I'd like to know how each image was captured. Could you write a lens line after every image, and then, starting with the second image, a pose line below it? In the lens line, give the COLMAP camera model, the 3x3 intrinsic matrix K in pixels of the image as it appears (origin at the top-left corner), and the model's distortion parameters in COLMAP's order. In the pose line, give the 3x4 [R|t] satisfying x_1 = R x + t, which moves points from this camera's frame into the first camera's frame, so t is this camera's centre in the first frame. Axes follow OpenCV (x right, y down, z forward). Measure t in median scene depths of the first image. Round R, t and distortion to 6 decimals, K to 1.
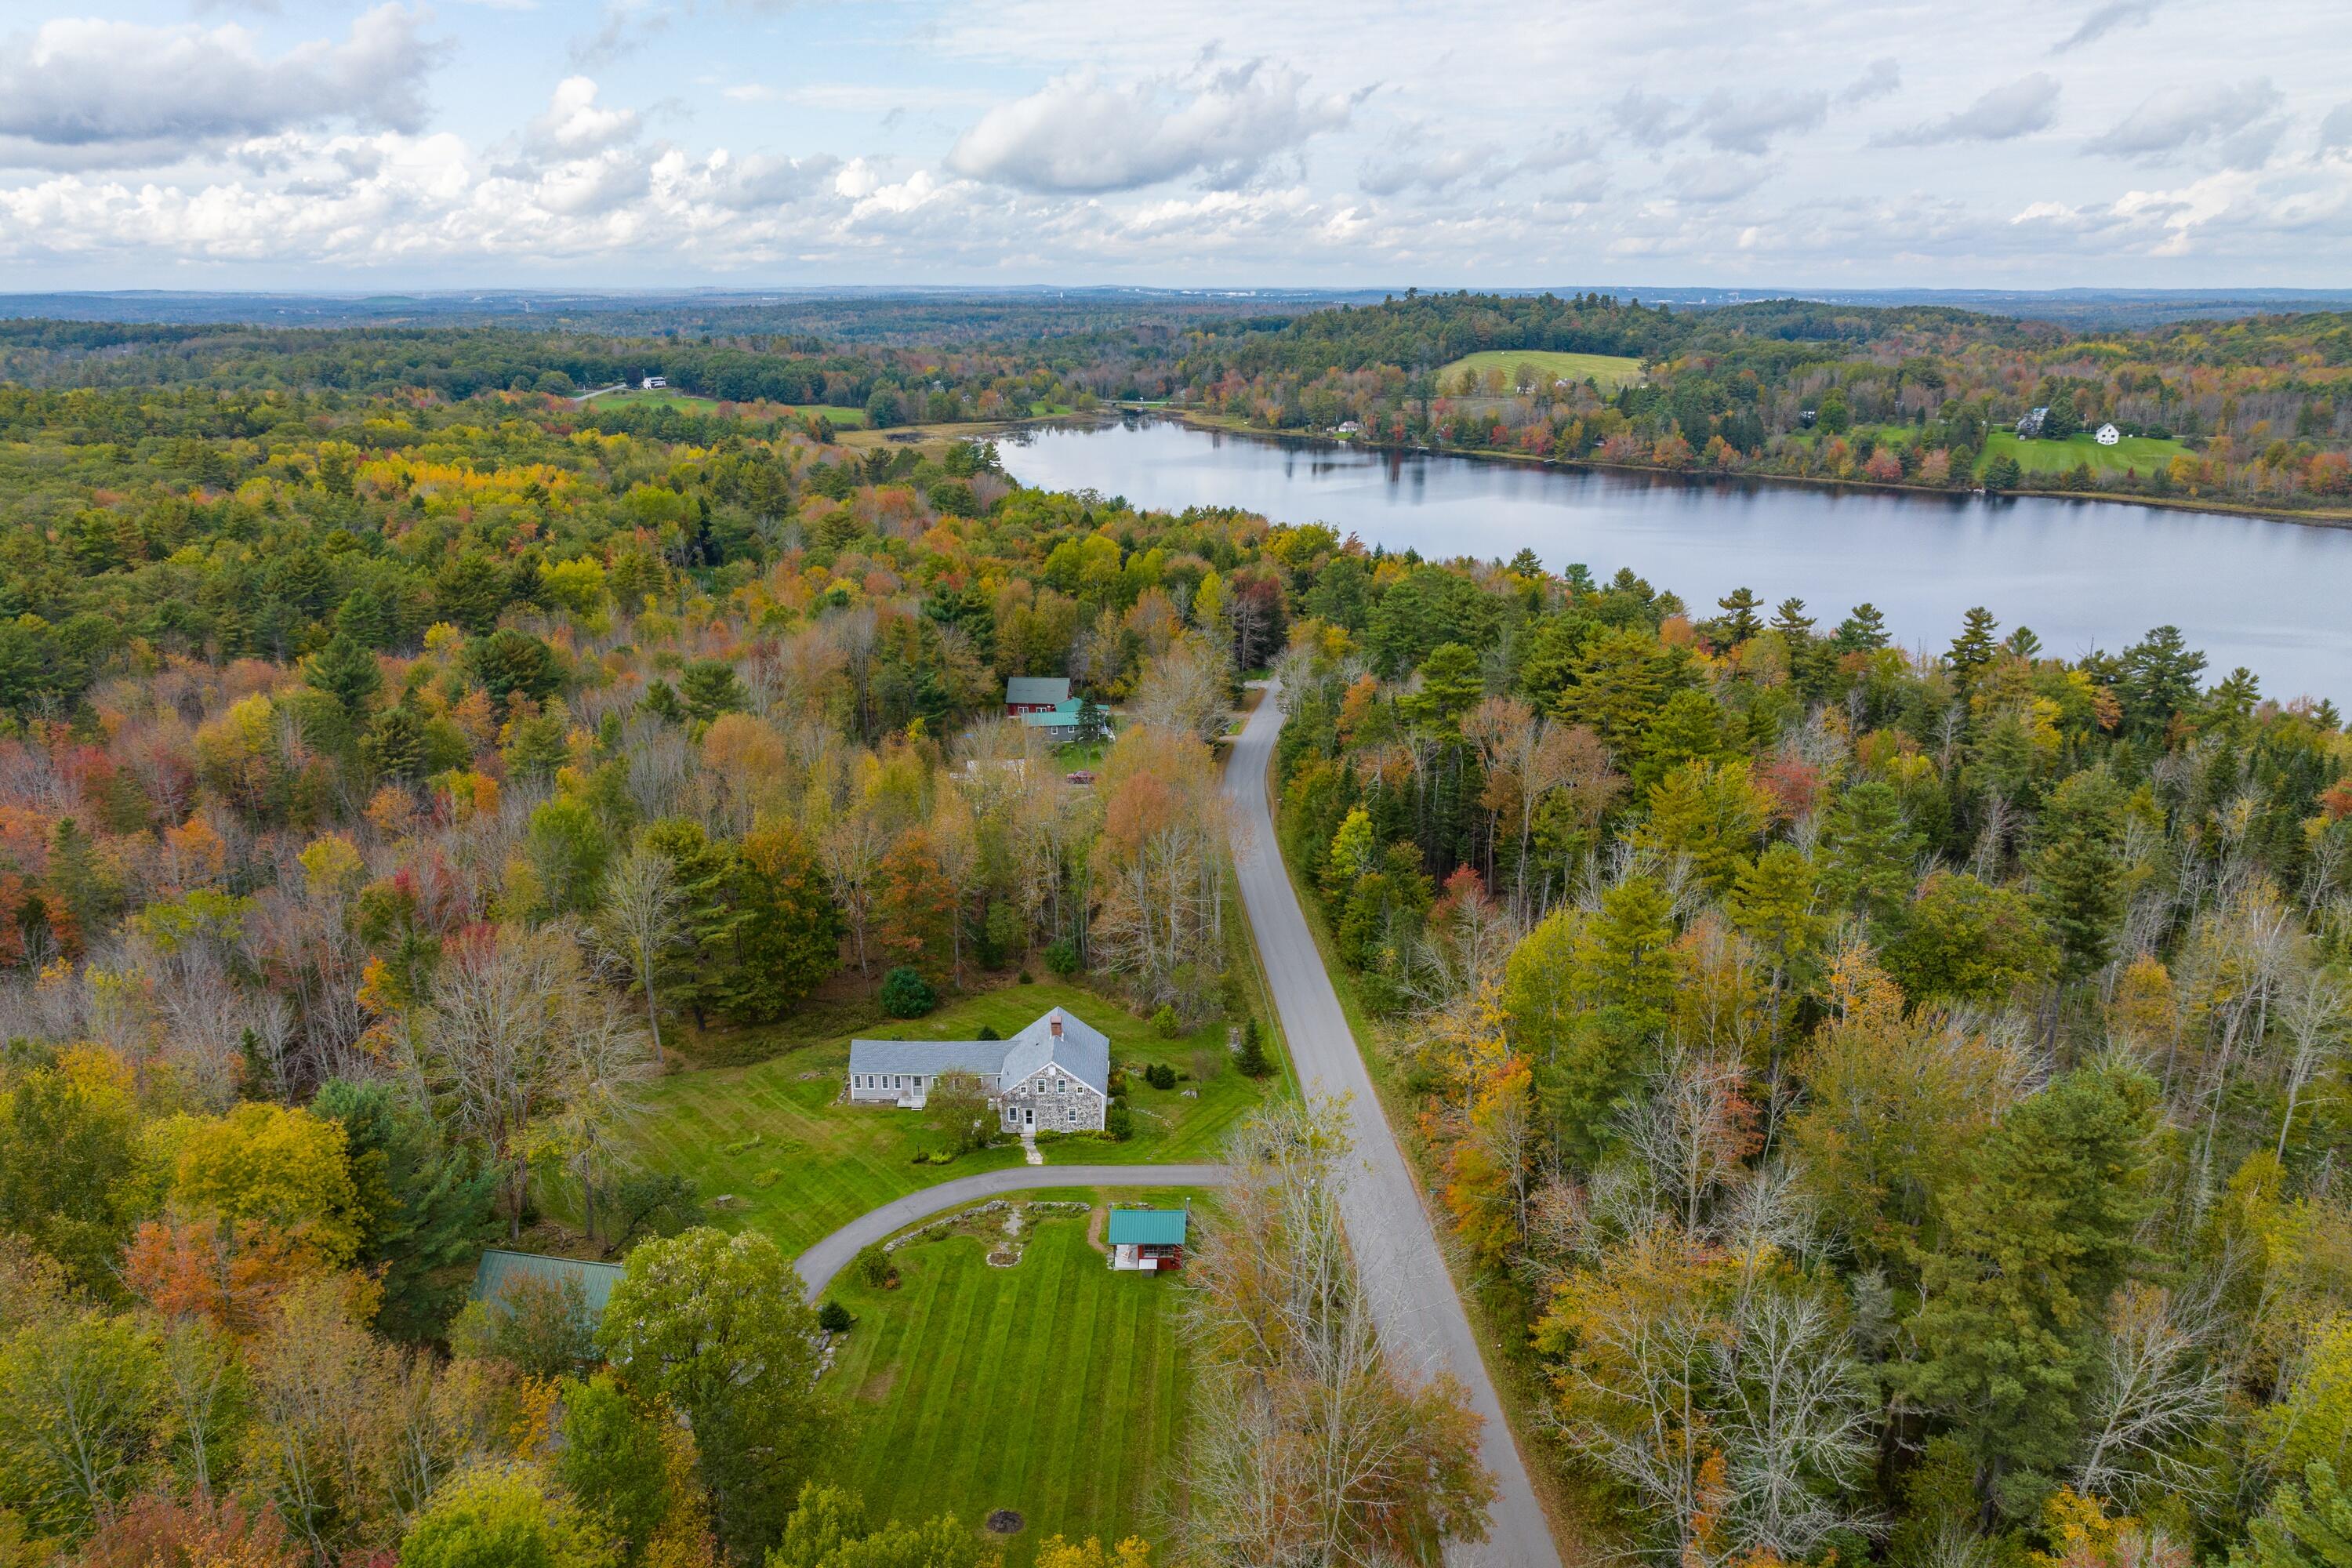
lens RADIAL K [[1627.0, 0, 1234.7], [0, 1627.0, 855.3], [0, 0, 1]] dist [-0.041159, 0.025317]
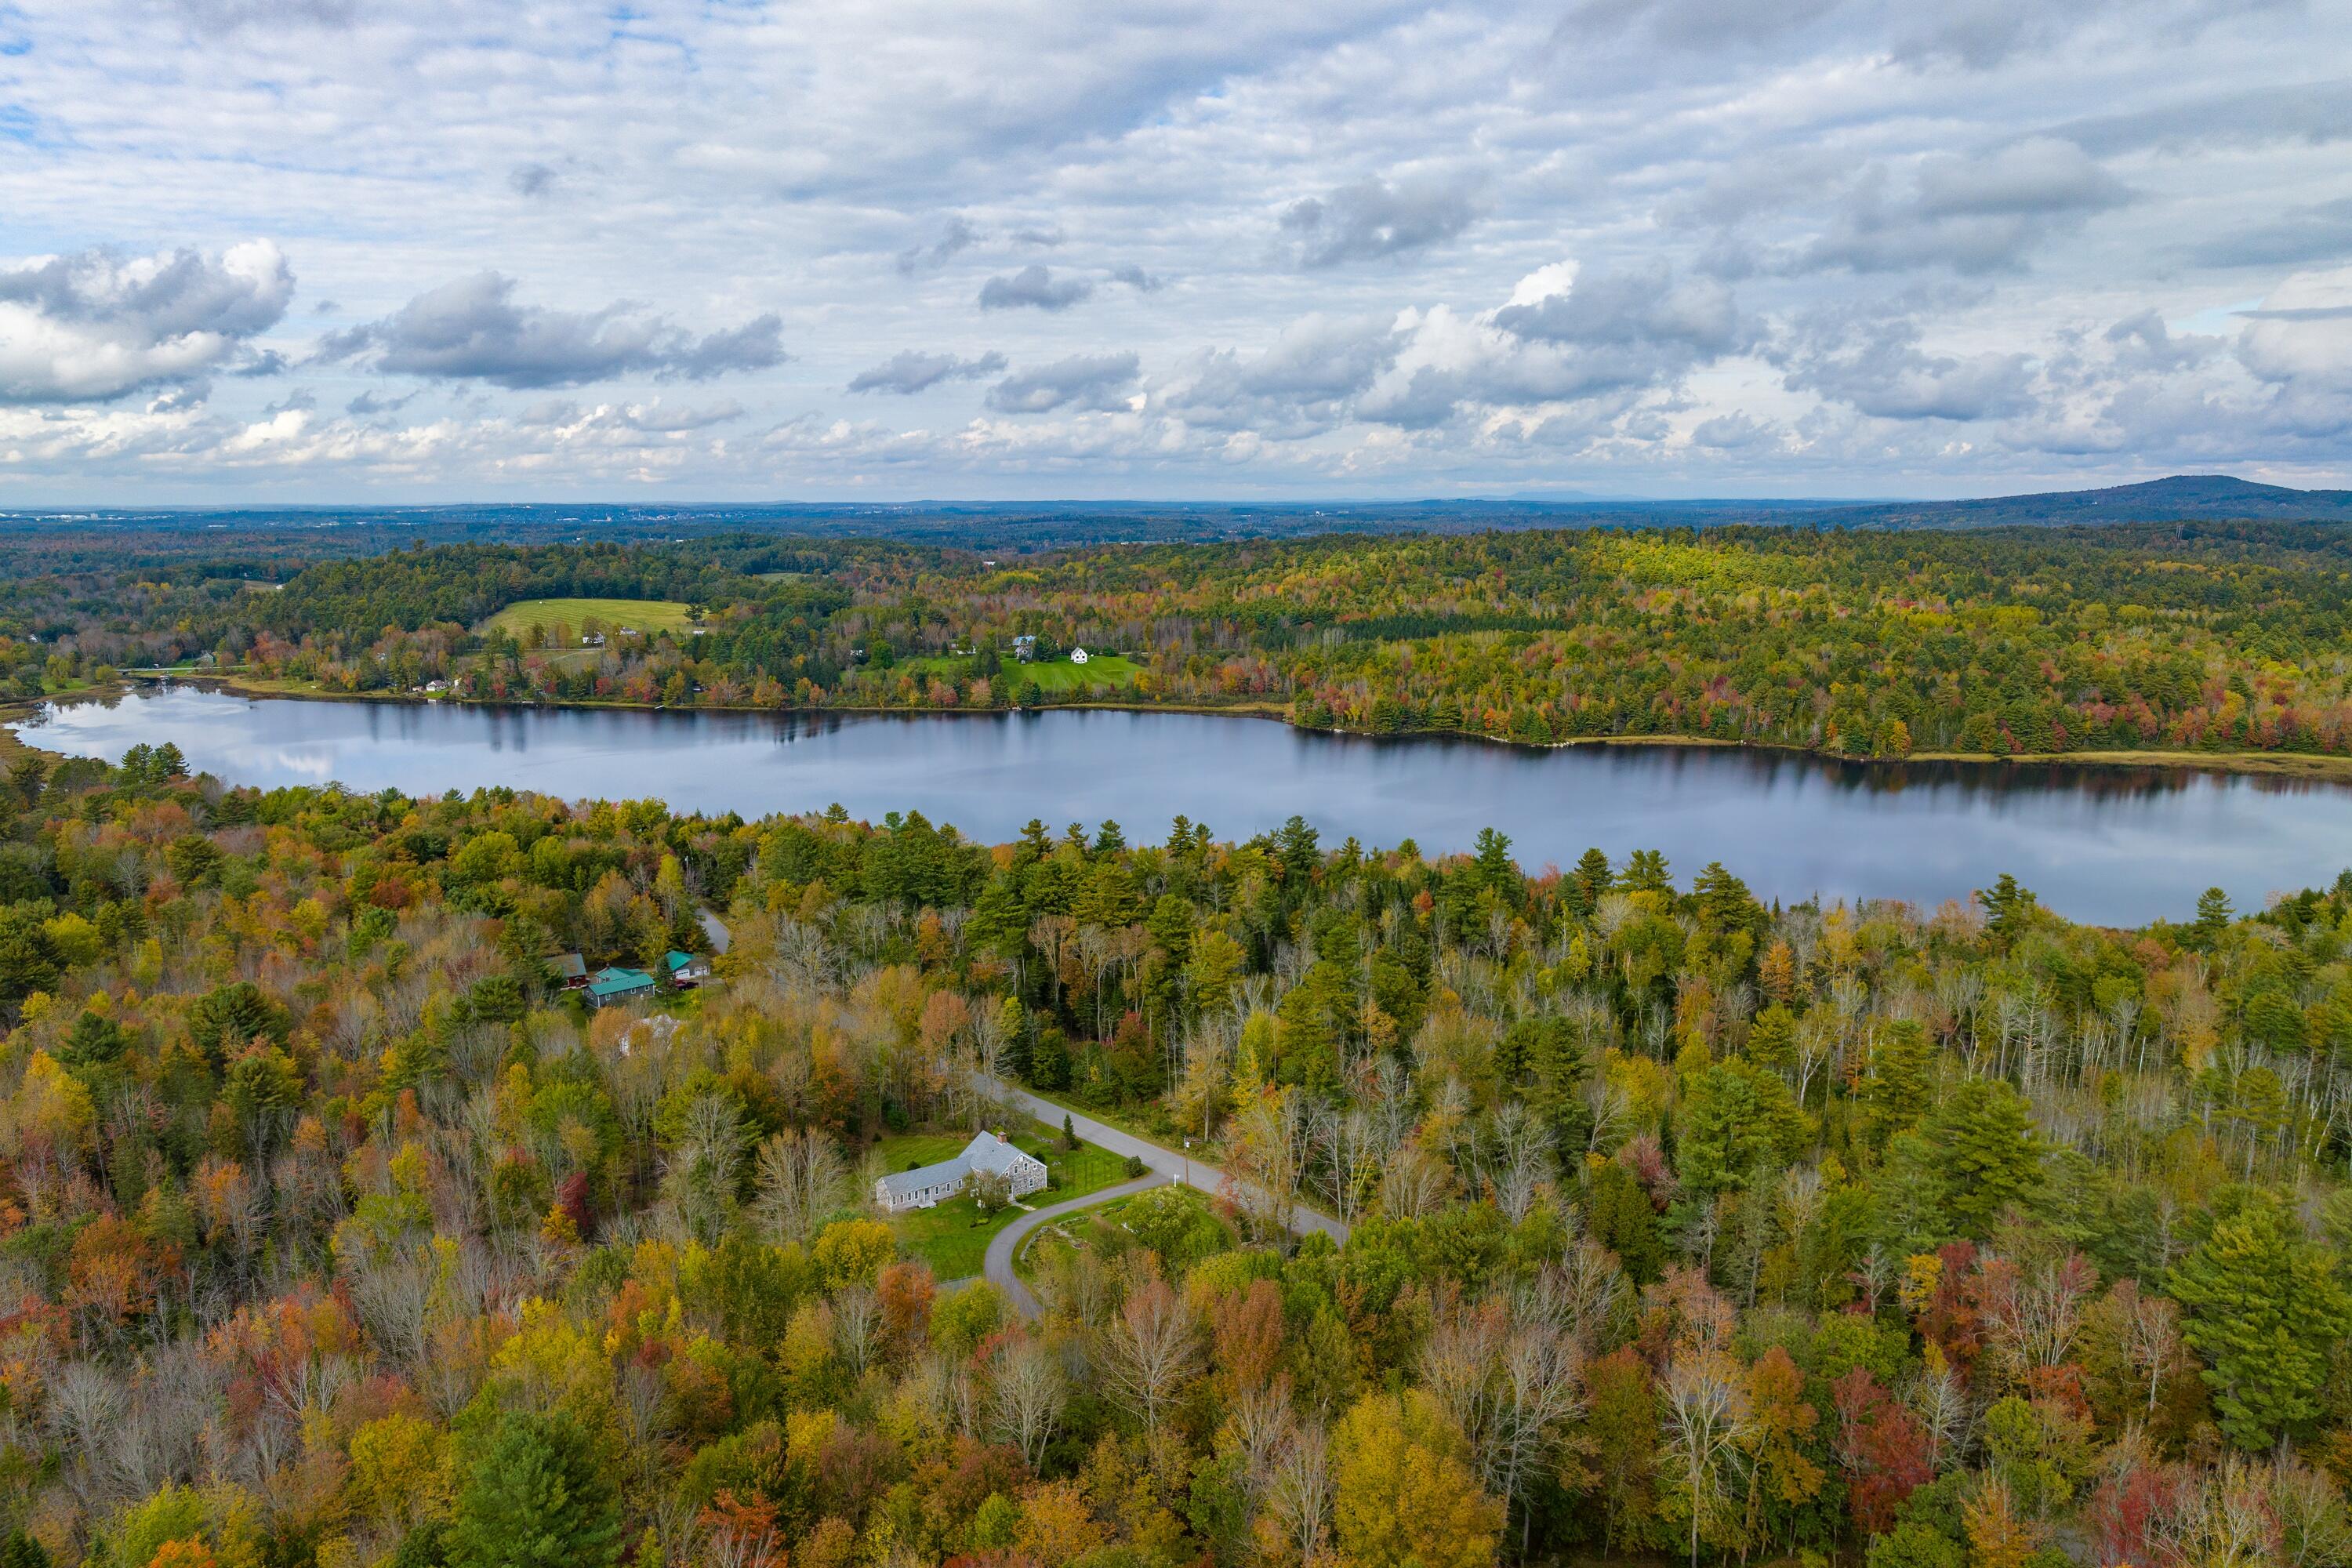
lens RADIAL K [[1627.0, 0, 1234.7], [0, 1627.0, 855.3], [0, 0, 1]] dist [-0.041159, 0.025317]
pose [[0.791924, -0.120394, 0.598633, -0.282937], [0.189322, 0.980469, -0.053266, -0.015272], [-0.580528, 0.155517, 0.799250, -0.173934]]
